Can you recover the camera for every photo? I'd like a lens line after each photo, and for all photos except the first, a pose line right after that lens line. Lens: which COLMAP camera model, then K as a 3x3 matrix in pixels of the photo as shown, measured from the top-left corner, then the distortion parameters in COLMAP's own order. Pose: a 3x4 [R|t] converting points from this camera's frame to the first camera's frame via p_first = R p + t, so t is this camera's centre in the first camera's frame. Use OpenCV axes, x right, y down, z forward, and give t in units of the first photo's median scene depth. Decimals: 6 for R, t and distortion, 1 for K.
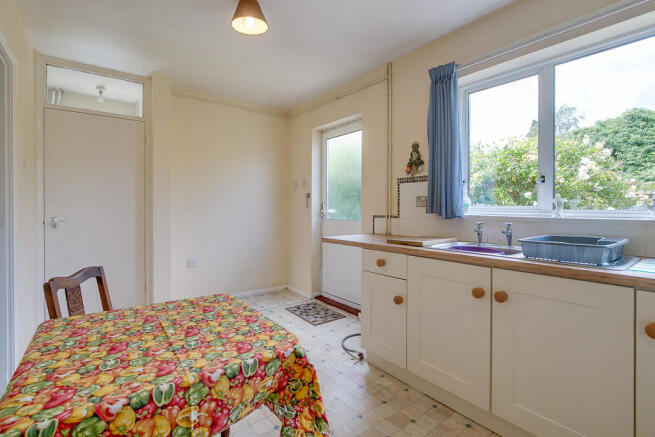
lens RADIAL K [[308.4, 0, 327.5], [0, 308.4, 208.3], [0, 0, 1]] dist [-0.003254, -0.000517]
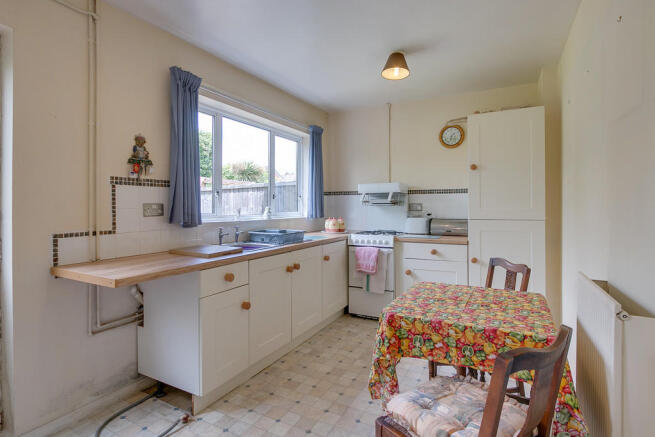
lens RADIAL K [[331.0, 0, 327.6], [0, 331.0, 204.1], [0, 0, 1]] dist [-0.000421, -0.000005]
pose [[-0.399757, 0.002730, 0.916617, -0.688249], [0.002964, 0.999994, -0.001686, -0.034440], [-0.916617, 0.002043, -0.399762, 0.900420]]
